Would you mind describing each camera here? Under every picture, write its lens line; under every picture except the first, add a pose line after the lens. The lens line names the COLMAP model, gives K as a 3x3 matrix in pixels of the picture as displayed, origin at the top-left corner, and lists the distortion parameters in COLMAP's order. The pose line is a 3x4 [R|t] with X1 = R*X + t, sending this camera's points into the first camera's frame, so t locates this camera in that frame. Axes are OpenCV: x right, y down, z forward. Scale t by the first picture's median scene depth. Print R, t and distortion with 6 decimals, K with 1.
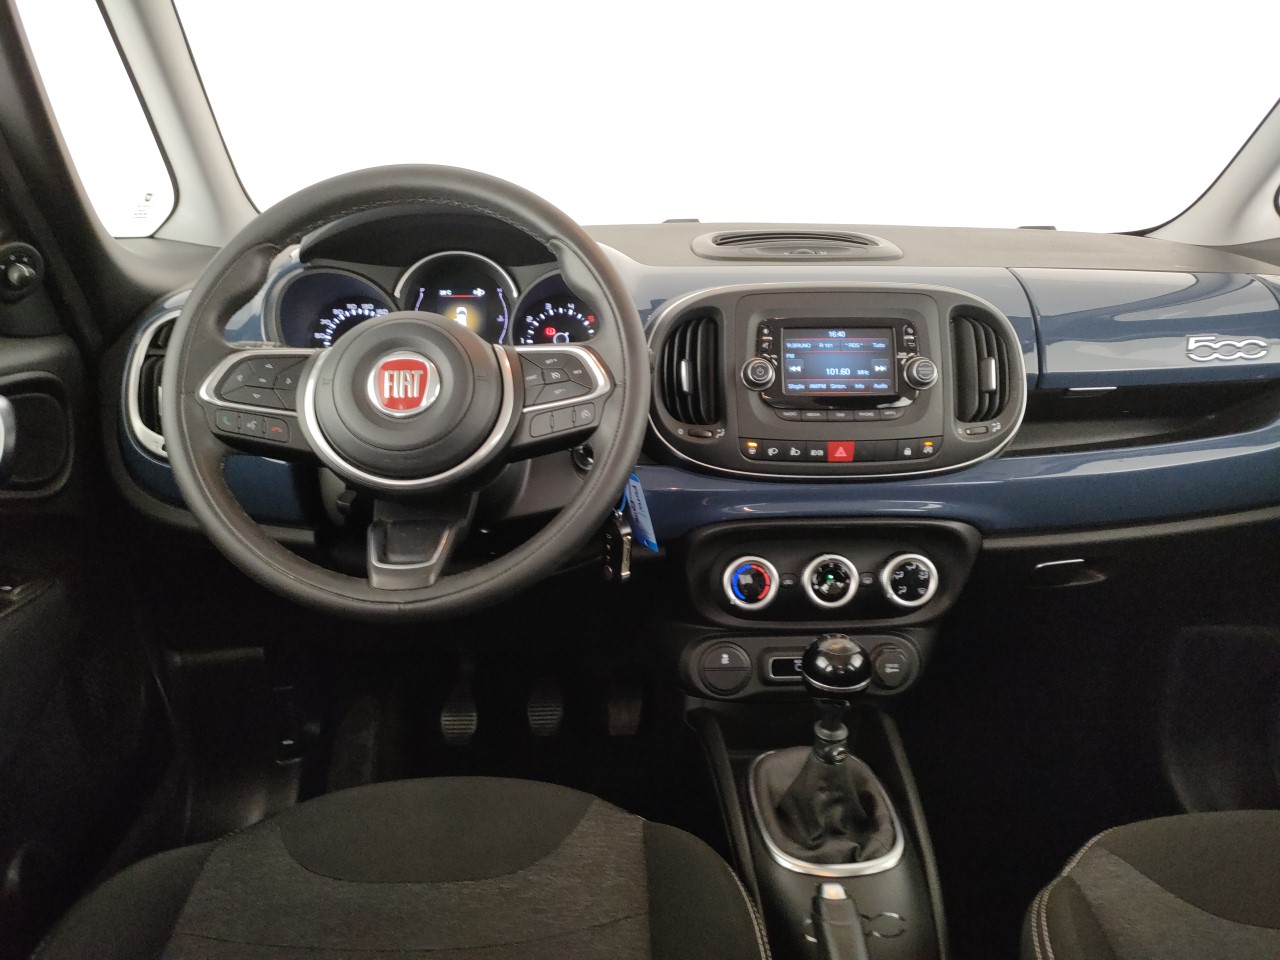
lens RADIAL K [[941.5, 0, 642.5], [0, 941.5, 481.3], [0, 0, 1]] dist [0.005631, 0.001520]
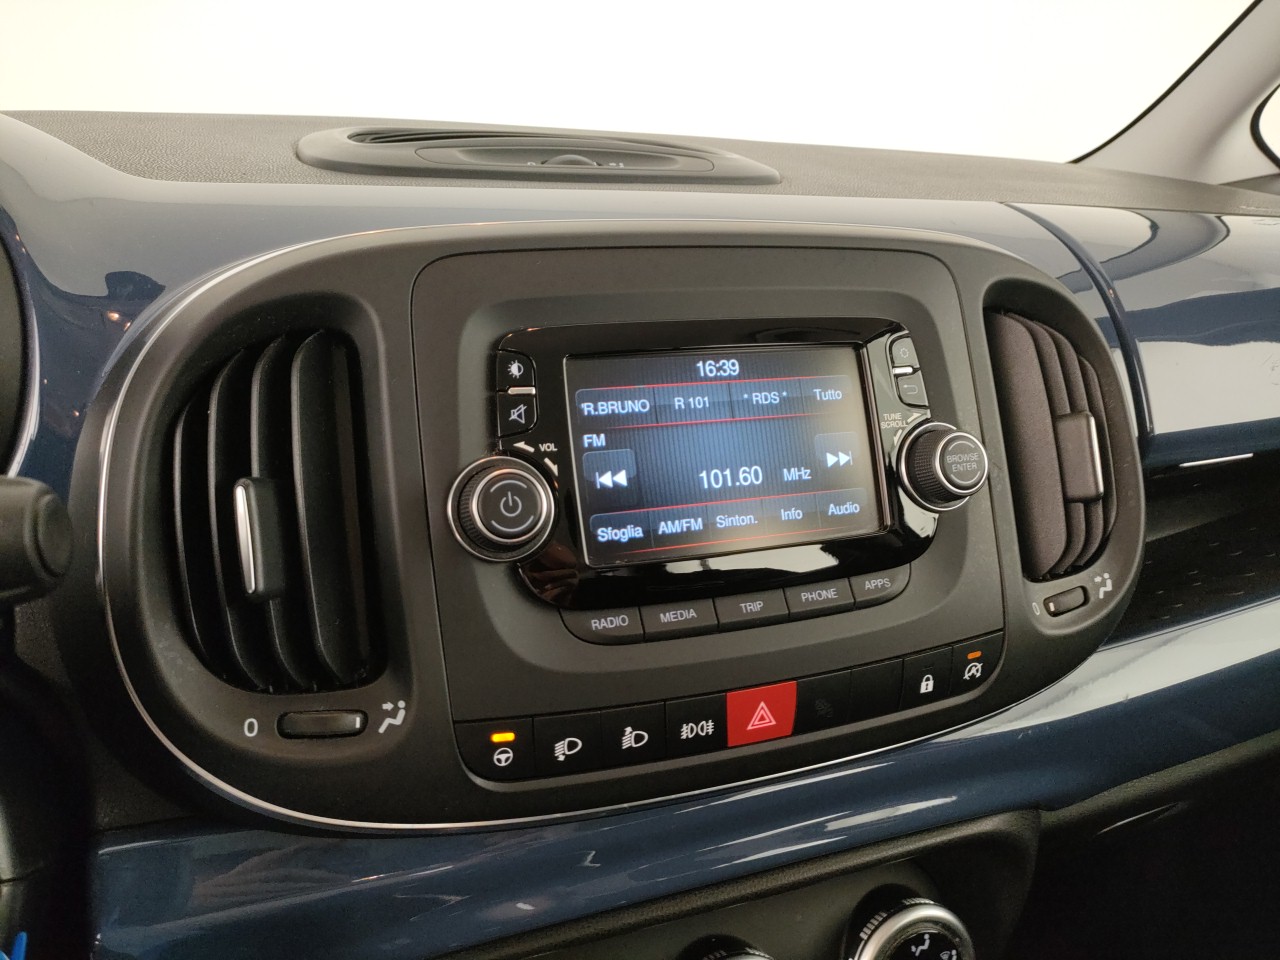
lens RADIAL K [[941.5, 0, 644.1], [0, 941.5, 477.1], [0, 0, 1]] dist [0.005631, 0.001520]
pose [[0.949092, -0.075095, 0.305916, 0.071723], [0.072981, 0.997164, 0.018360, -0.125212], [-0.306427, 0.004900, 0.951882, 0.681317]]
